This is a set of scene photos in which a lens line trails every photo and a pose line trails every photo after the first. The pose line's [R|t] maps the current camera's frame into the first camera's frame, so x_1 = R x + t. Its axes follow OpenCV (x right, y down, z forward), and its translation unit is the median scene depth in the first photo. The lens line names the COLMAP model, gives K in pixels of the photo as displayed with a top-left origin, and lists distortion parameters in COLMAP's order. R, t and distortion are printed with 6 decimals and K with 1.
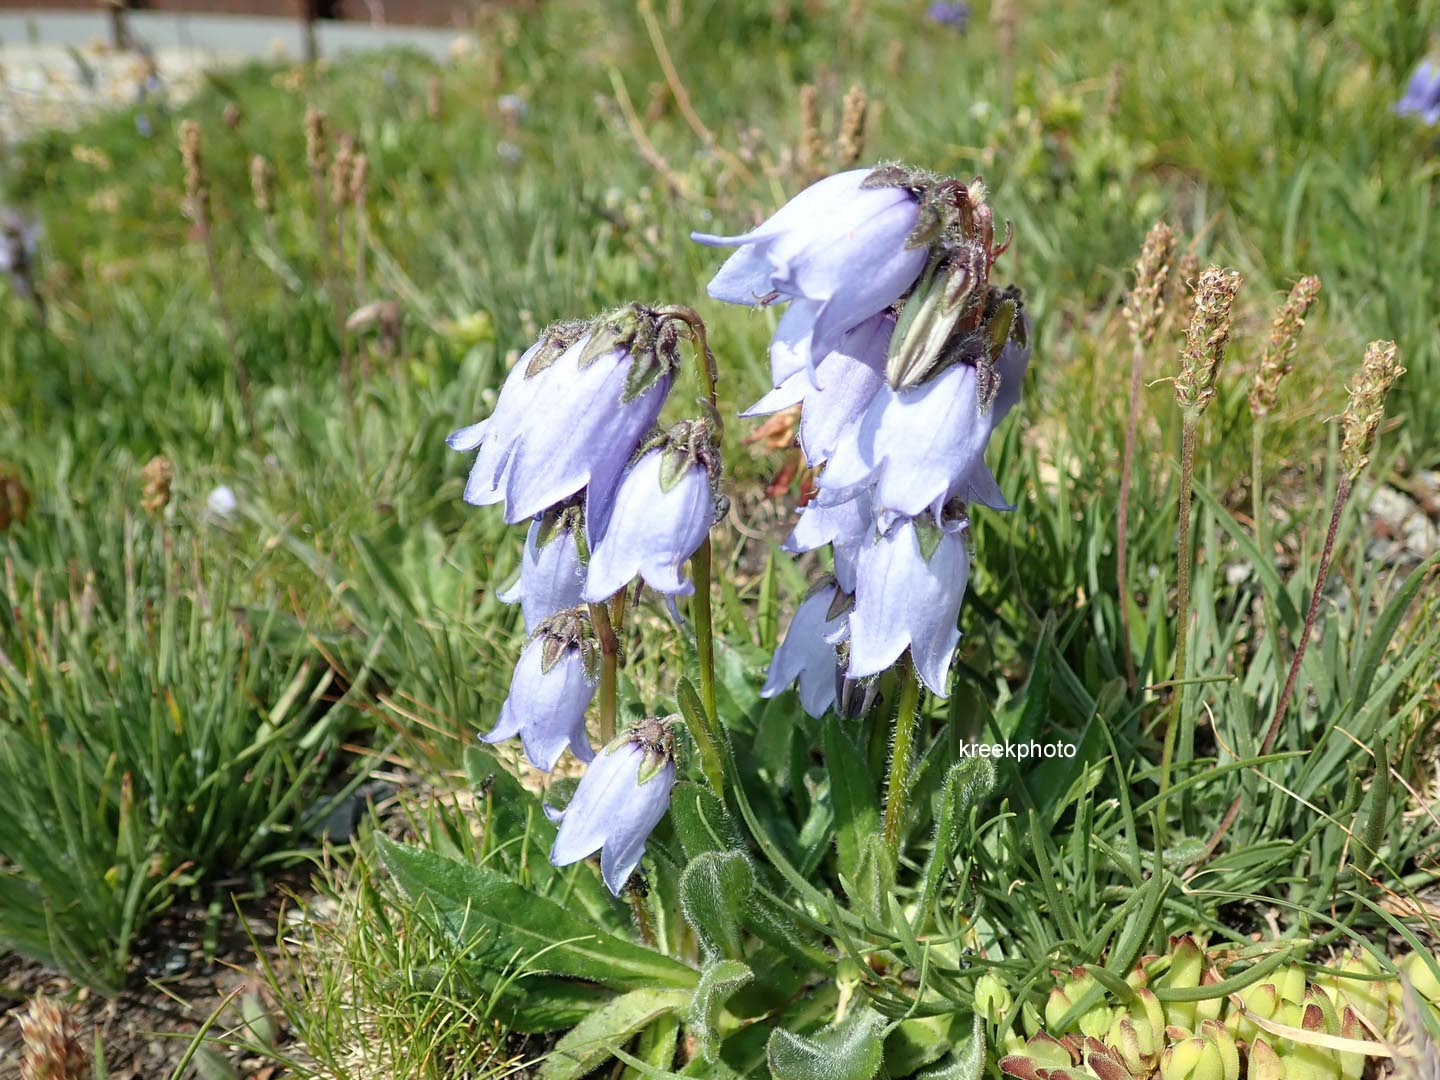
lens RADIAL K [[1234.2, 0, 711.0], [0, 1234.2, 585.7], [0, 0, 1]] dist [-0.056567, -0.004941]
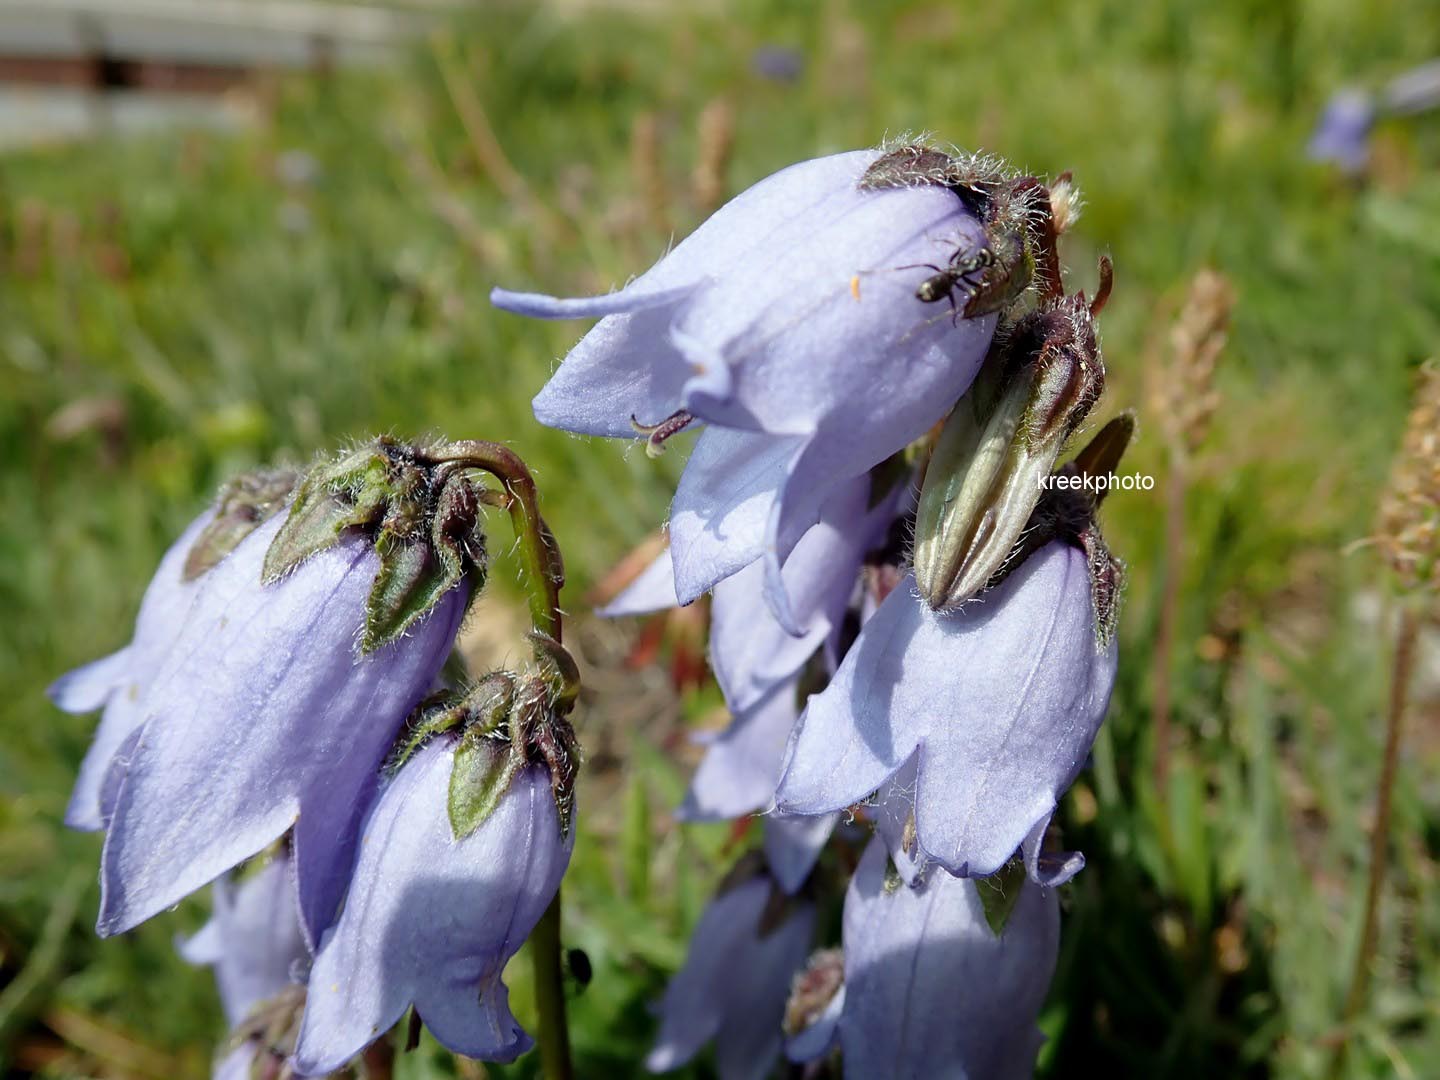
lens RADIAL K [[1151.8, 0, 686.1], [0, 1151.8, 562.4], [0, 0, 1]] dist [0.006514, -0.065021]
pose [[0.992657, -0.038309, 0.114738, 0.001172], [0.045325, 0.997218, -0.059179, -0.148376], [-0.112152, 0.063945, 0.991631, 0.540205]]
